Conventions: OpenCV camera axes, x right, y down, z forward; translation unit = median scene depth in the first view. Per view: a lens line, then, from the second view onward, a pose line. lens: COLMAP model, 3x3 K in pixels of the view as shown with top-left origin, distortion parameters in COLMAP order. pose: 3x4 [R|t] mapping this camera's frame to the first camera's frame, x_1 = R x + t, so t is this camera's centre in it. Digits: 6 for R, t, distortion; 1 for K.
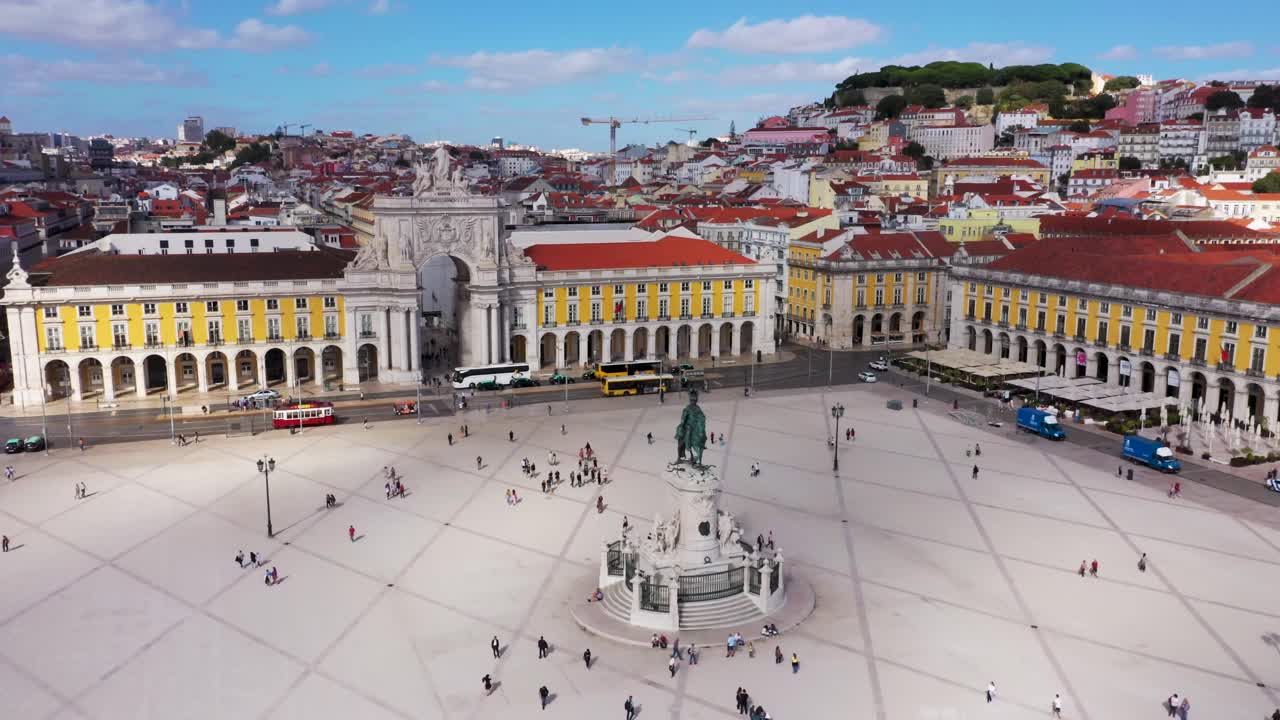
lens RADIAL K [[1020.8, 0, 640.0], [0, 1020.8, 360.0], [0, 0, 1]] dist [0.006532, 0.011081]
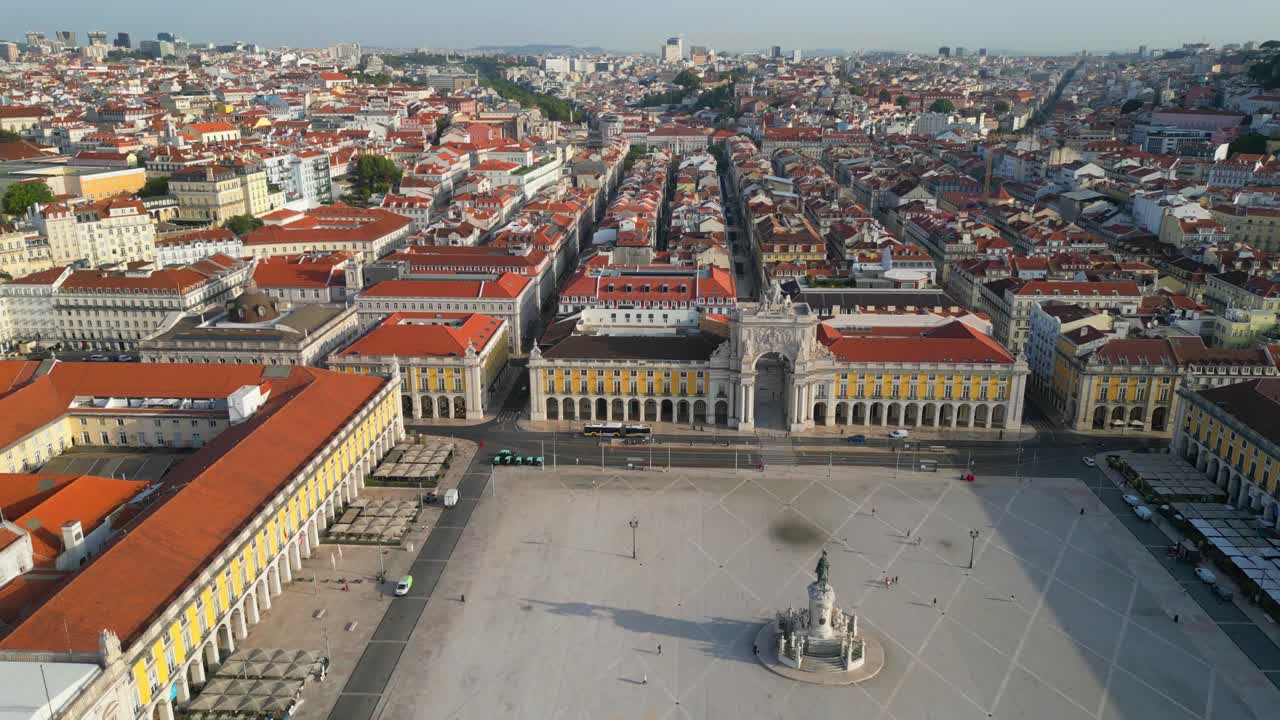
lens RADIAL K [[933.8, 0, 640.0], [0, 933.8, 360.0], [0, 0, 1]] dist [0.125676, -0.172825]
pose [[0.906833, 0.119109, -0.404311, 0.079849], [-0.070983, 0.988697, 0.132057, -0.104256], [0.415470, -0.091055, 0.905038, -0.147303]]
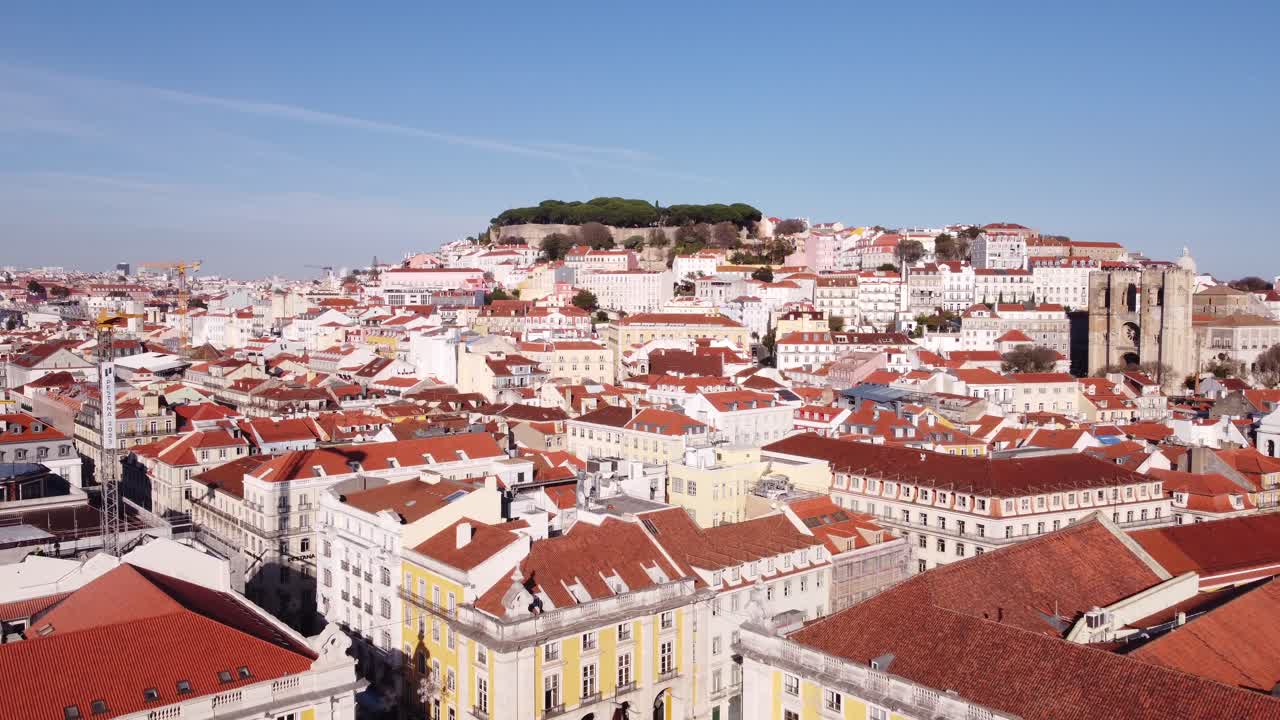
lens RADIAL K [[1020.8, 0, 640.0], [0, 1020.8, 360.0], [0, 0, 1]] dist [0.006532, 0.011081]
pose [[0.947303, -0.021238, 0.319633, 0.051409], [0.059704, 0.992022, -0.111030, -0.075261], [-0.314725, 0.124262, 0.941014, 0.251414]]
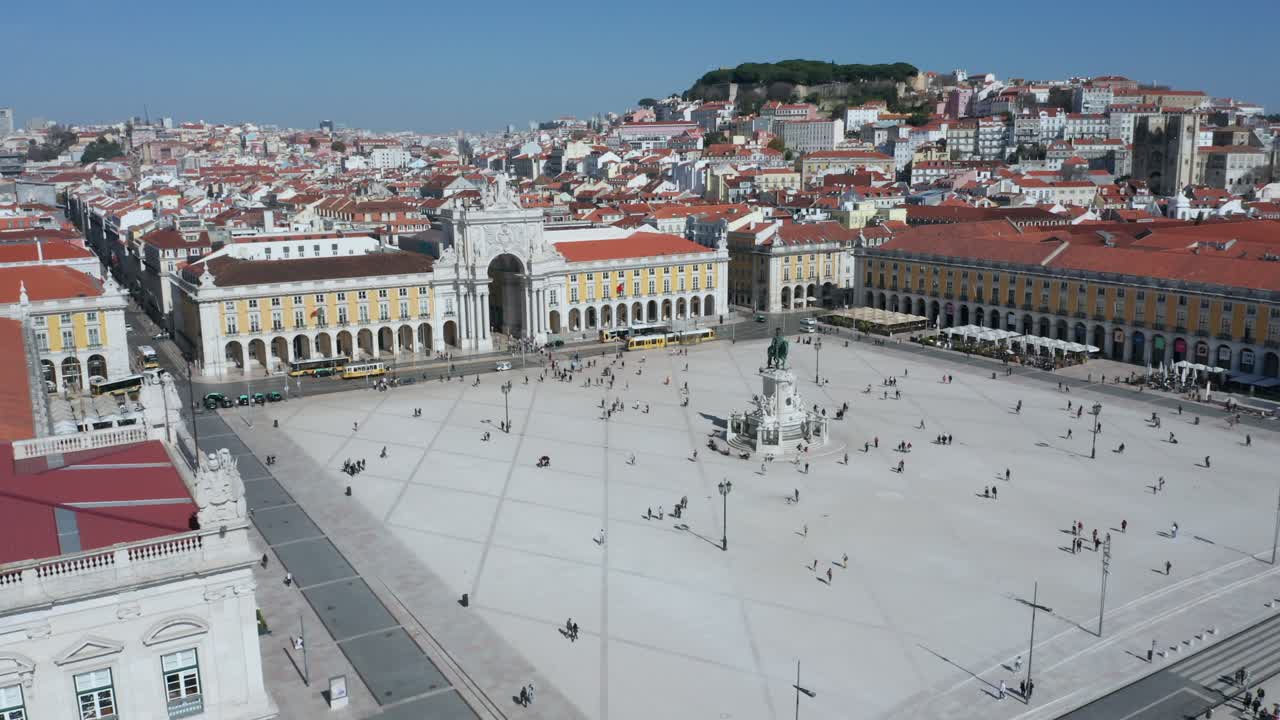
lens RADIAL K [[1018.5, 0, 640.0], [0, 1018.5, 360.0], [0, 0, 1]] dist [0.078997, -0.219969]
pose [[0.987110, -0.048523, 0.152513, -0.089504], [0.045641, 0.998708, 0.022346, 0.006802], [-0.153400, -0.015097, 0.988049, -0.145957]]
